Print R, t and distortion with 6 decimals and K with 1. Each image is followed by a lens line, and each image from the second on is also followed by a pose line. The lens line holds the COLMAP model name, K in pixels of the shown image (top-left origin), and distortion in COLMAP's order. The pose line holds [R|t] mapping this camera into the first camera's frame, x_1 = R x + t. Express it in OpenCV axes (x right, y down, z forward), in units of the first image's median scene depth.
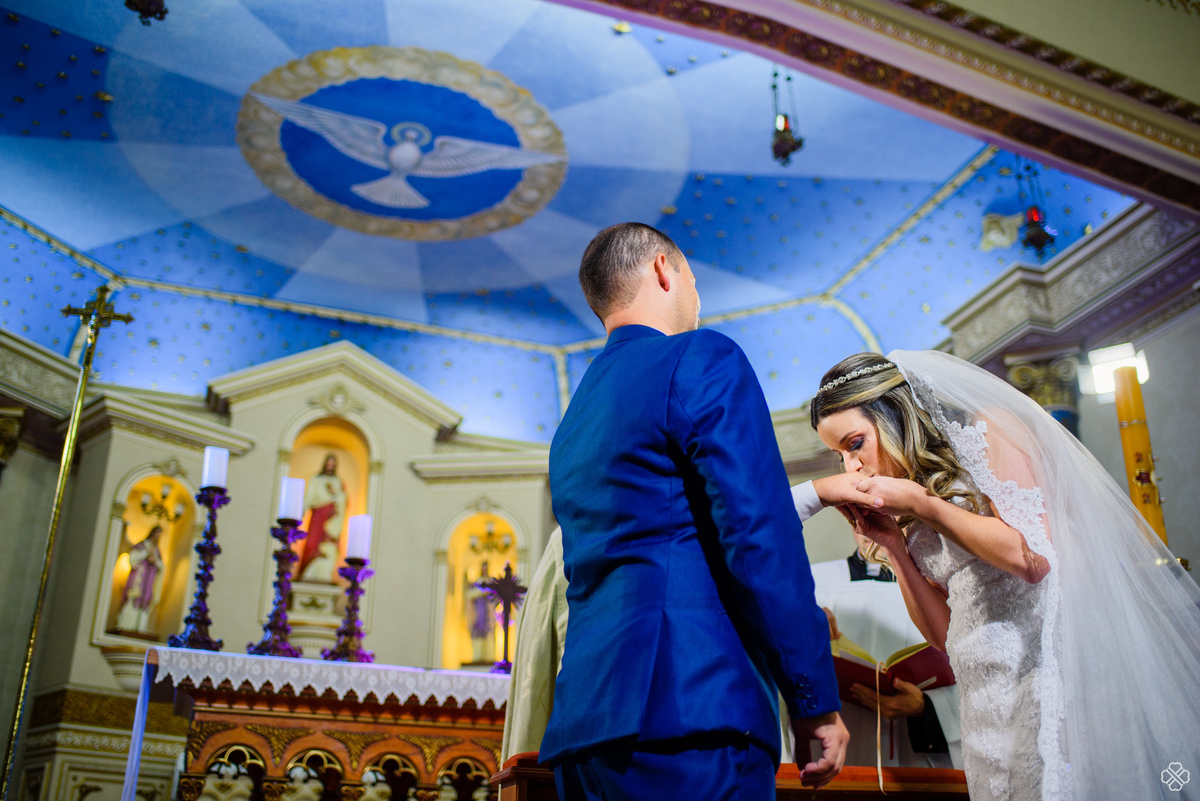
lens RADIAL K [[1167.2, 0, 574.3], [0, 1167.2, 399.5], [0, 0, 1]] dist [-0.069240, 0.021340]
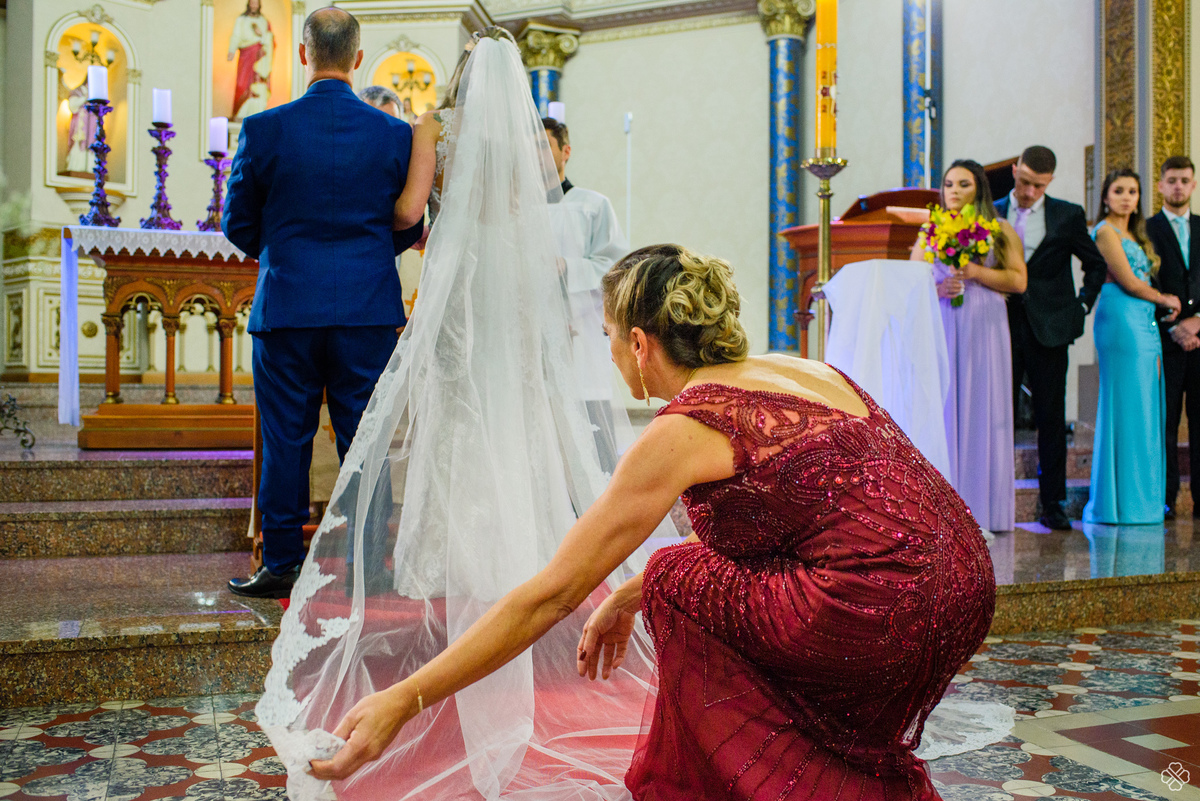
lens RADIAL K [[1228.8, 0, 600.0], [0, 1228.8, 400.5], [0, 0, 1]] dist [-0.043894, 0.017804]
pose [[0.999899, -0.006665, 0.012586, 0.089660], [0.001023, 0.915038, 0.403365, -0.064532], [-0.014205, -0.403312, 0.914952, -0.150246]]
